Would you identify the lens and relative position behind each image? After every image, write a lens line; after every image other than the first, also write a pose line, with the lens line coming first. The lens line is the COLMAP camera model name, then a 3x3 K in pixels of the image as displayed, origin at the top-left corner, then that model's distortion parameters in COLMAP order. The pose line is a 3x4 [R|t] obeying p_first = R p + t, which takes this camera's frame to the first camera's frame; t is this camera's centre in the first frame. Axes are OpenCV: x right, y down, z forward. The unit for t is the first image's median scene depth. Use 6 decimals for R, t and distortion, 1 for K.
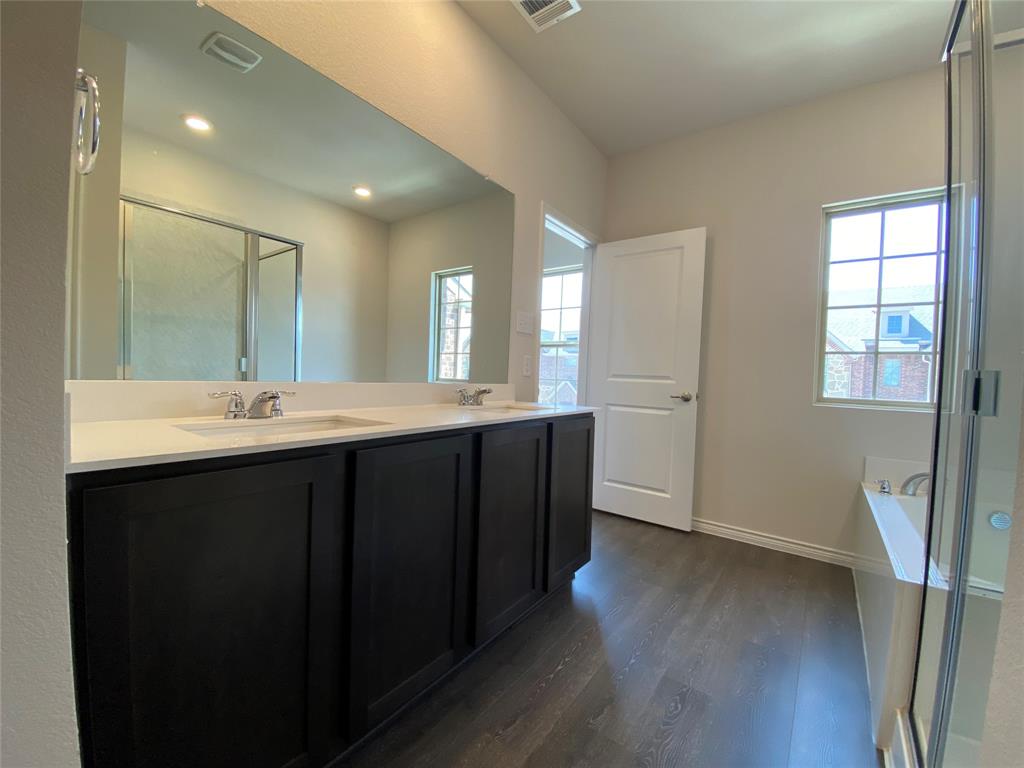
lens RADIAL K [[415.2, 0, 507.1], [0, 415.2, 385.0], [0, 0, 1]] dist [0.017528, -0.020639]
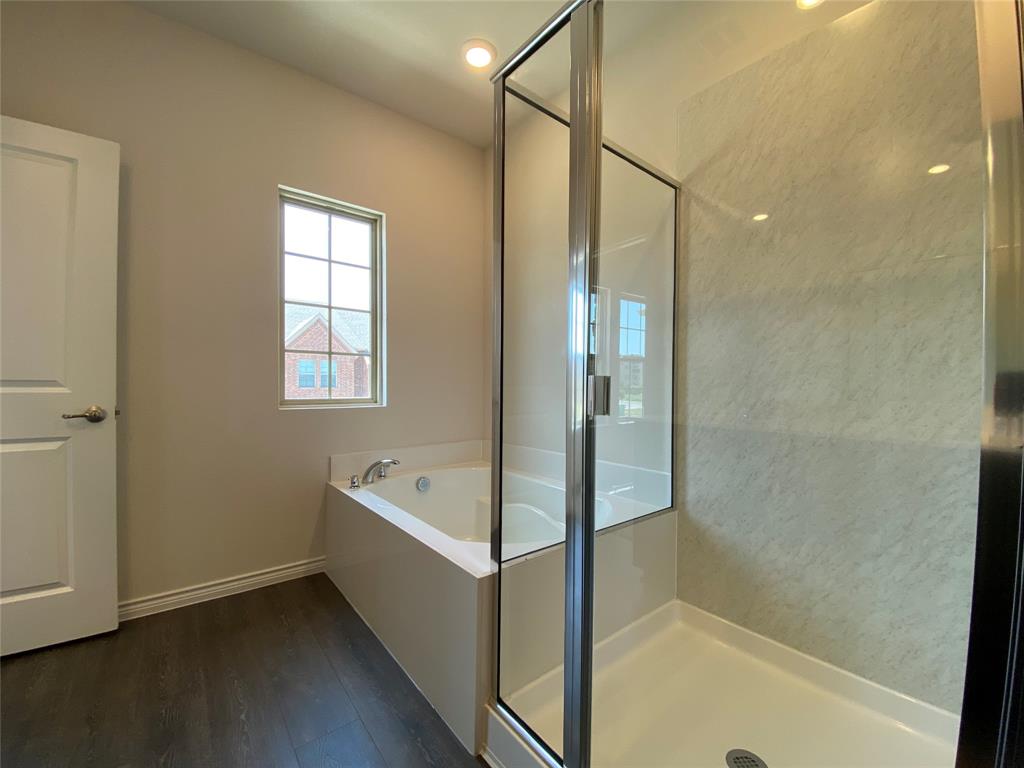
lens RADIAL K [[415.2, 0, 507.1], [0, 415.2, 385.0], [0, 0, 1]] dist [0.017528, -0.020639]
pose [[0.236974, -0.037739, 0.970783, -0.007441], [0.028877, 0.999077, 0.031790, -0.017442], [-0.971087, 0.020500, 0.237845, 0.318128]]
